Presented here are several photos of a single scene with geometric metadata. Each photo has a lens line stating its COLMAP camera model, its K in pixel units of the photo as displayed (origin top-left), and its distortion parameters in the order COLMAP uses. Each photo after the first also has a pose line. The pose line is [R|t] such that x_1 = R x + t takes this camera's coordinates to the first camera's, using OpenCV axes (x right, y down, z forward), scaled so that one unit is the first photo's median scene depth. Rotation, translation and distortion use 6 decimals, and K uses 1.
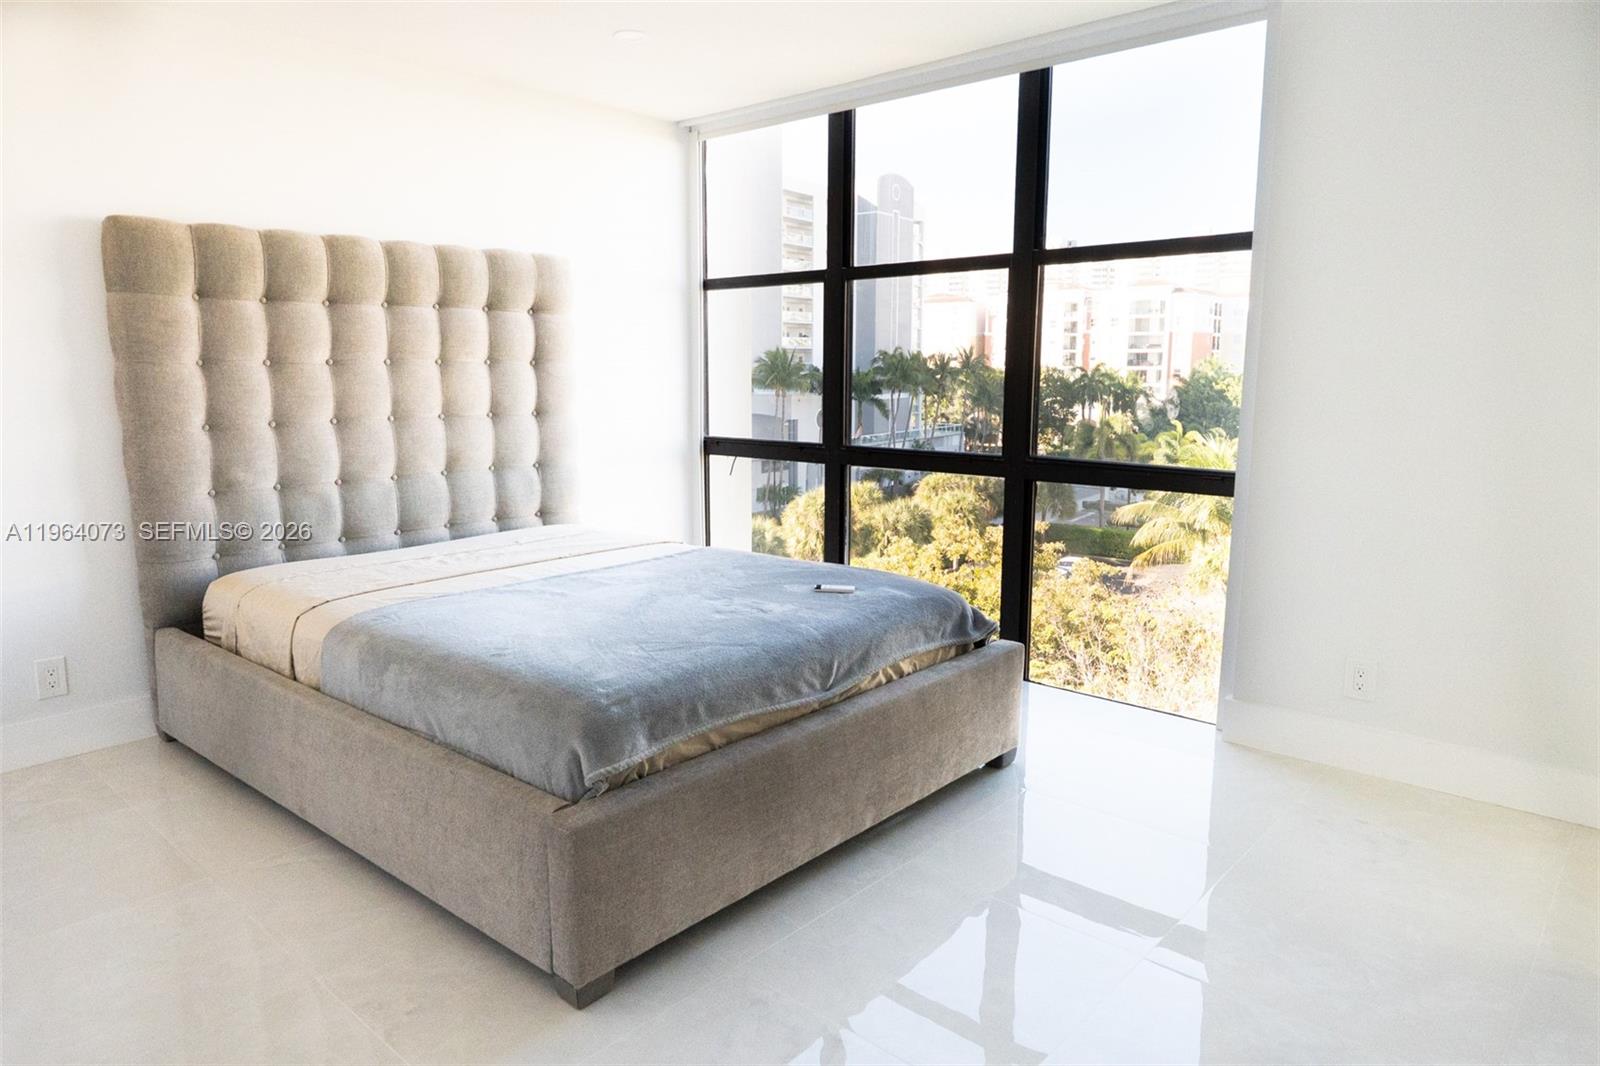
lens RADIAL K [[991.6, 0, 804.1], [0, 991.6, 515.9], [0, 0, 1]] dist [-0.001741, -0.000199]
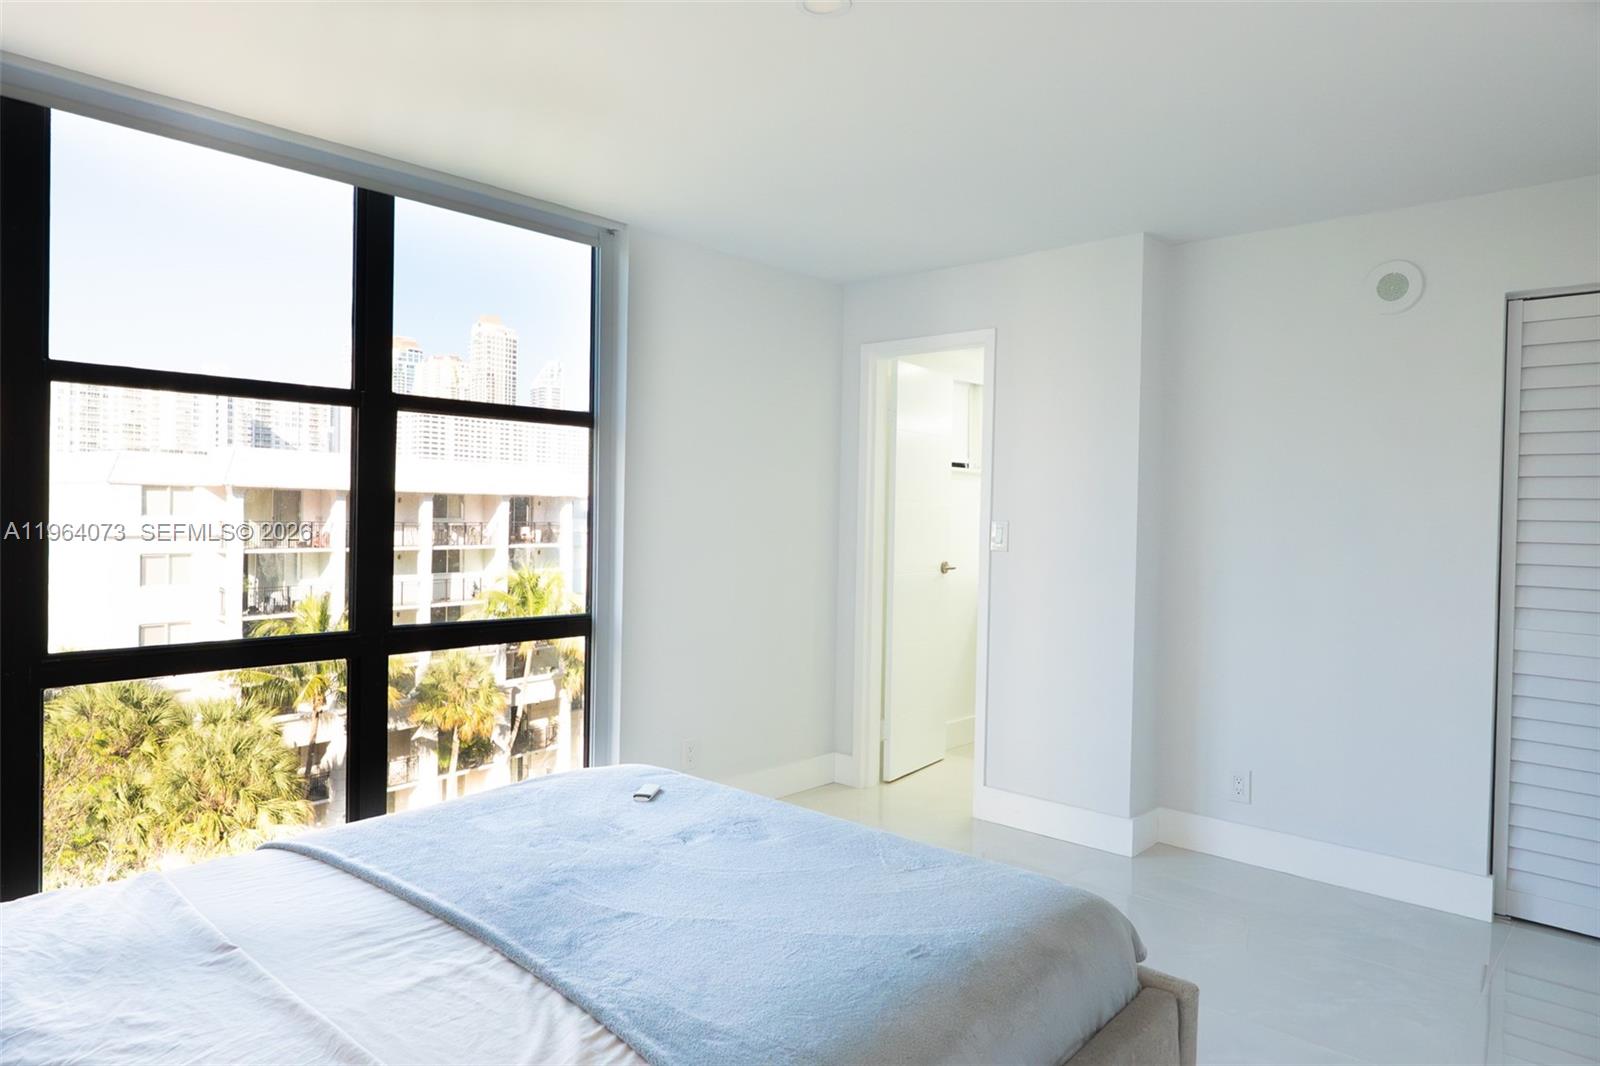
lens RADIAL K [[991.6, 0, 804.1], [0, 991.6, 515.9], [0, 0, 1]] dist [-0.001741, -0.000199]
pose [[0.001206, 0.004117, 0.999991, -0.684444], [0.144130, 0.989550, -0.004247, -0.112053], [-0.989558, 0.144134, 0.000600, 0.703413]]
